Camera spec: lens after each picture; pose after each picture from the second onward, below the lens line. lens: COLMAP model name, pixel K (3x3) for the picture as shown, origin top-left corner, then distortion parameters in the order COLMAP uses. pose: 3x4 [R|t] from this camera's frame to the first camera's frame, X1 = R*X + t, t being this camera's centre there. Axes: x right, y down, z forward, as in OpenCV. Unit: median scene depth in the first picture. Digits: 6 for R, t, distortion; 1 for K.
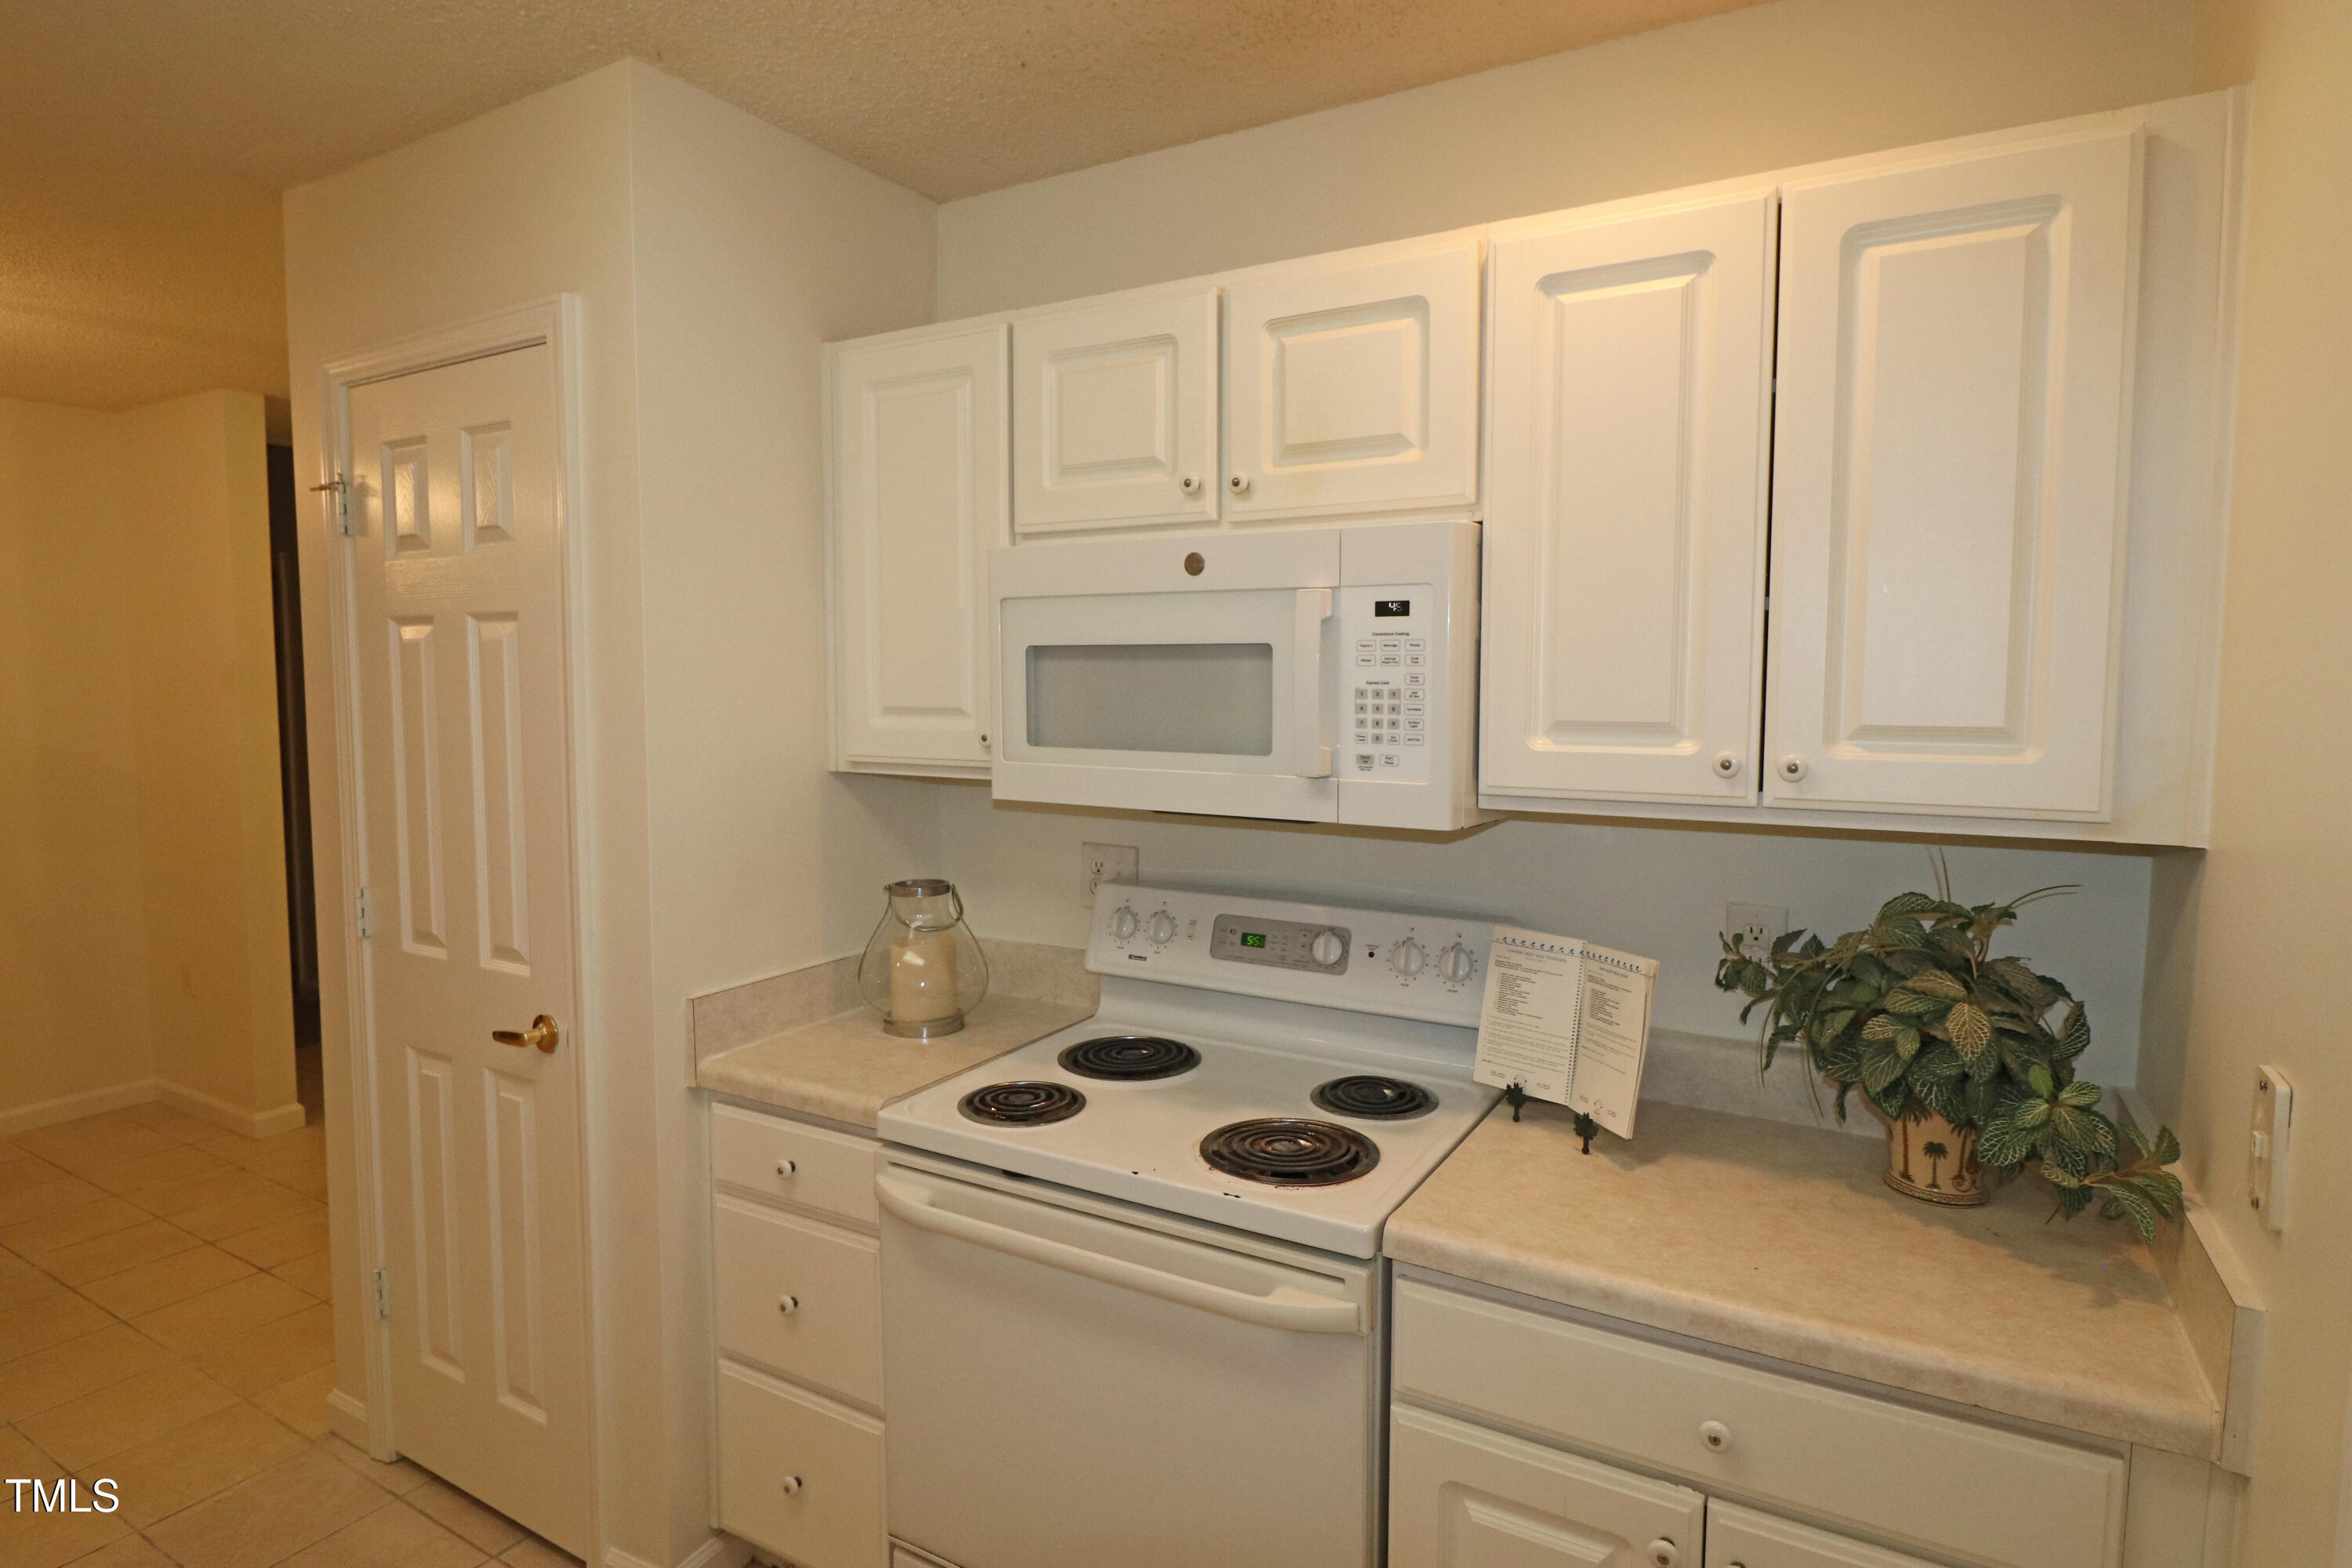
lens RADIAL K [[1268.3, 0, 1116.7], [0, 1268.3, 771.6], [0, 0, 1]] dist [-0.002980, -0.001539]
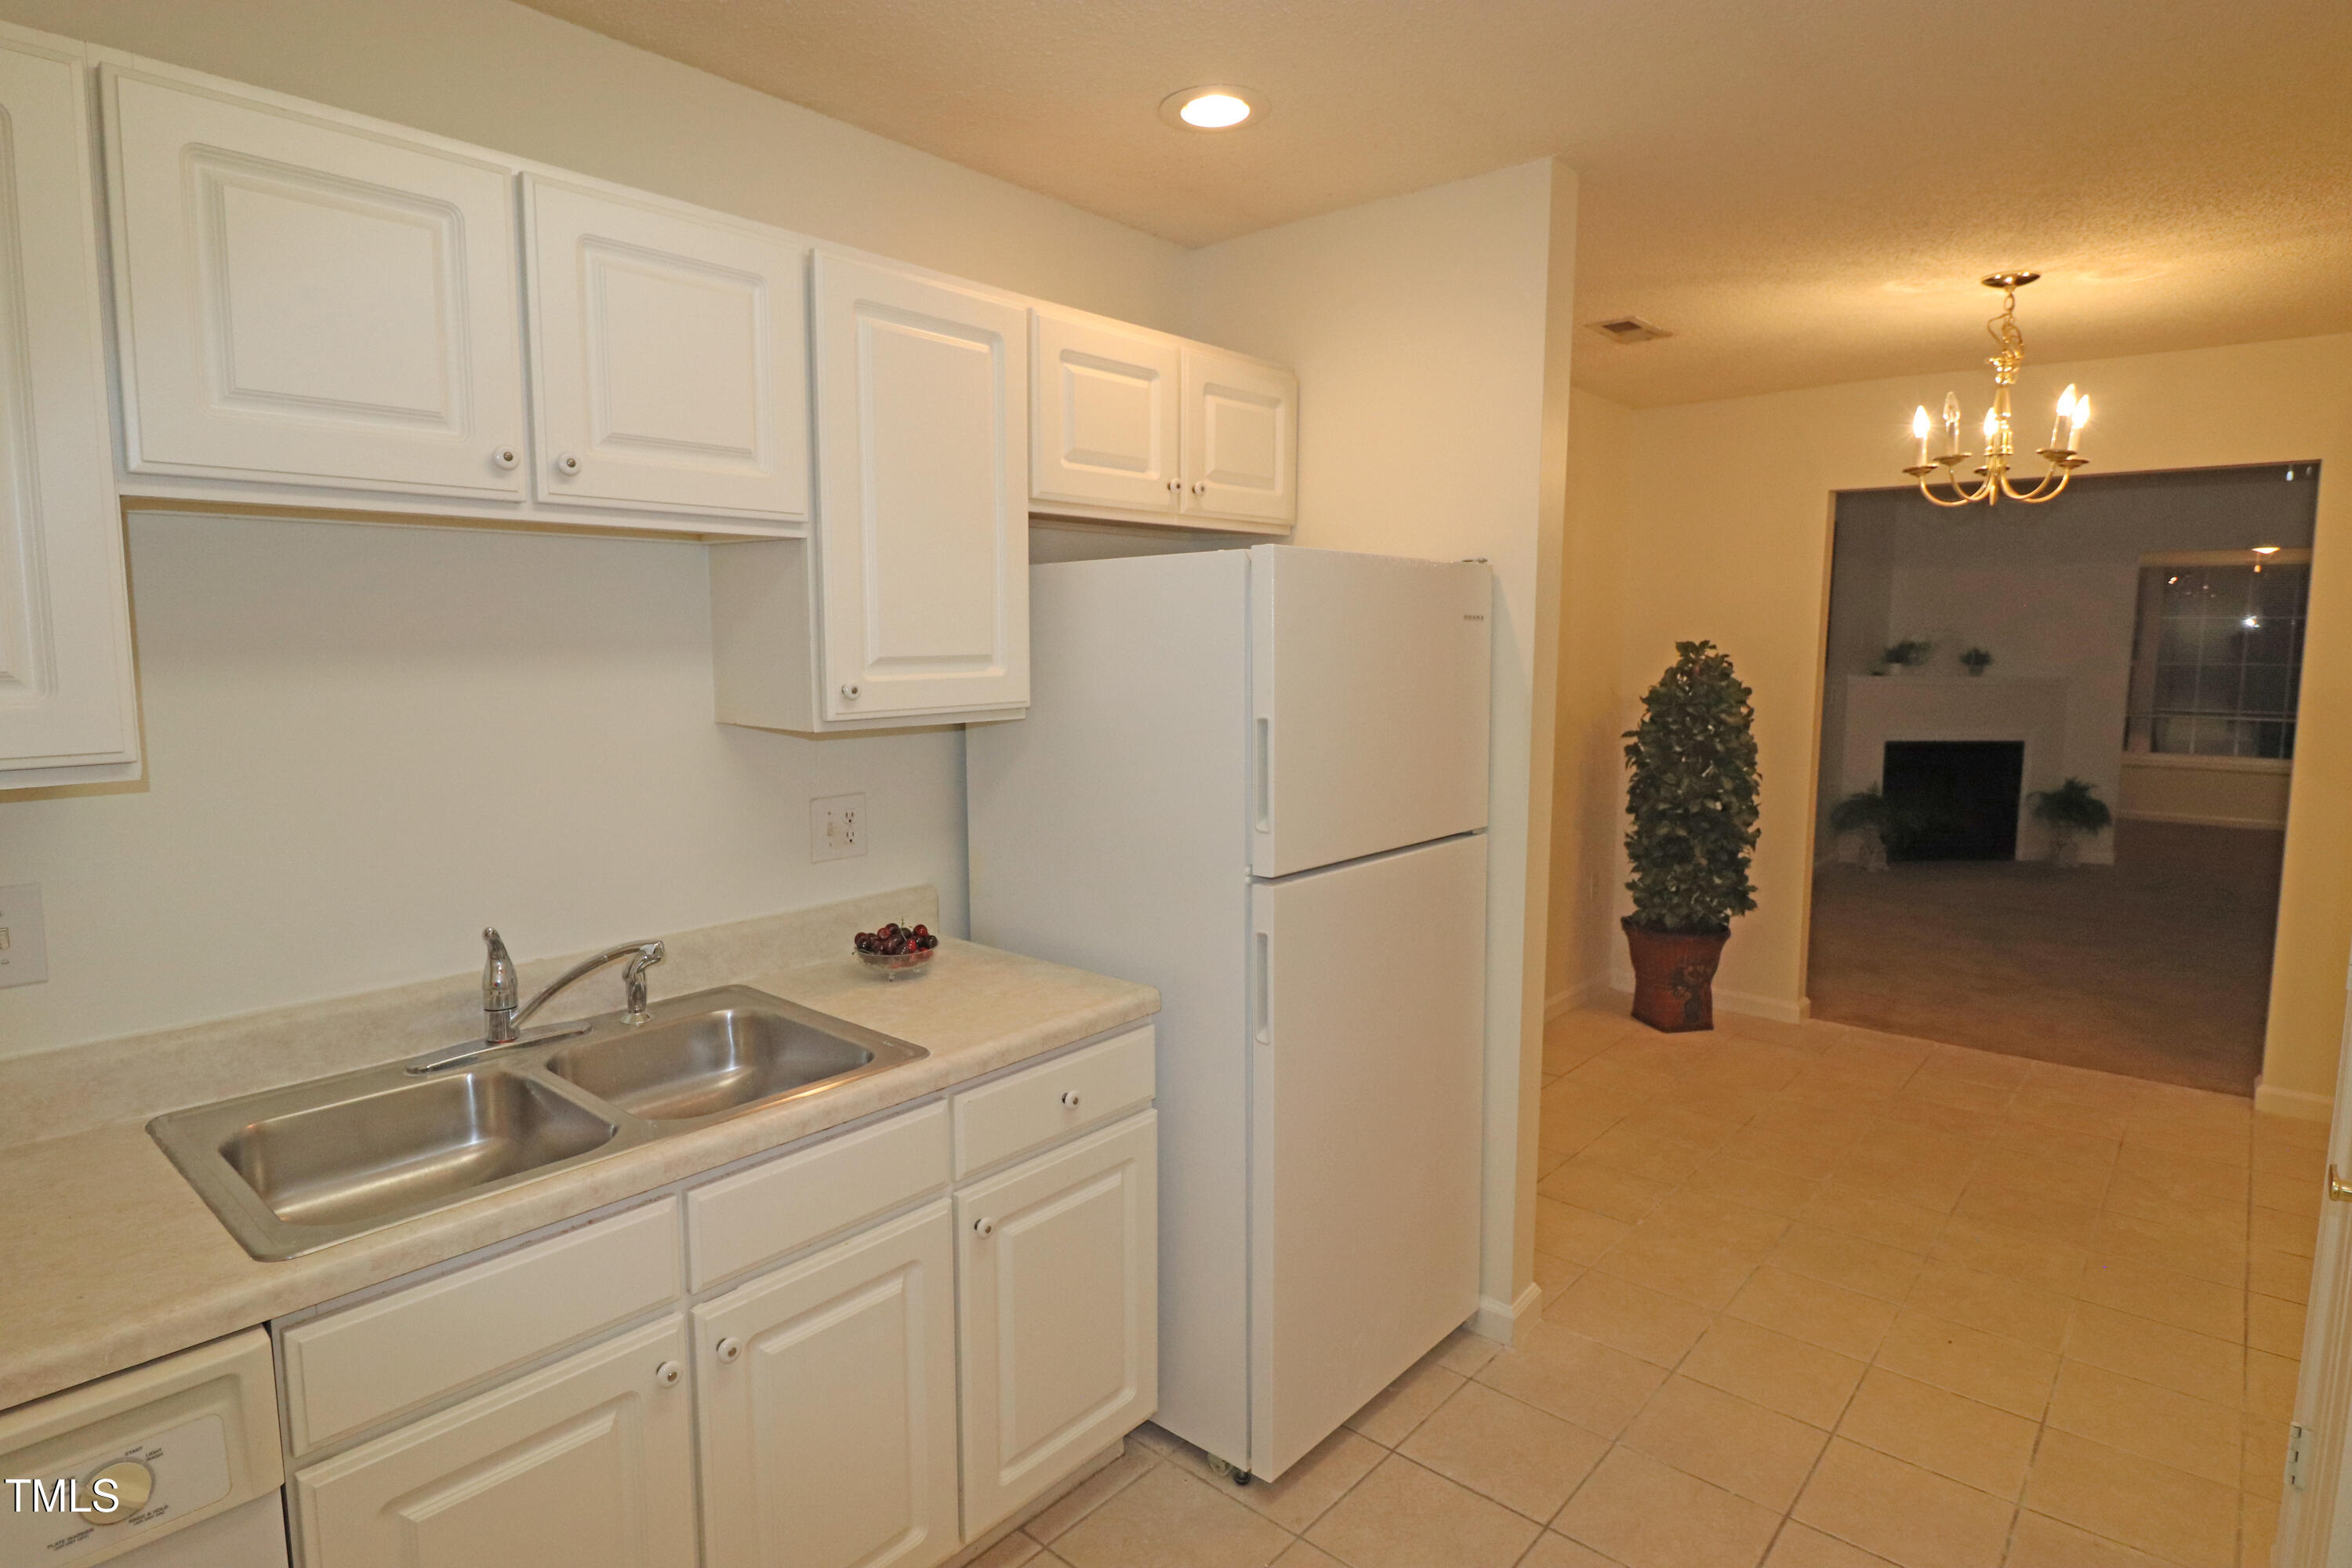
lens RADIAL K [[1268.3, 0, 1116.7], [0, 1268.3, 771.6], [0, 0, 1]] dist [-0.002980, -0.001539]
pose [[0.179834, -0.116541, 0.976769, -0.901945], [0.069658, 0.991973, 0.105530, -0.045204], [-0.981228, 0.049061, 0.186509, 0.550108]]
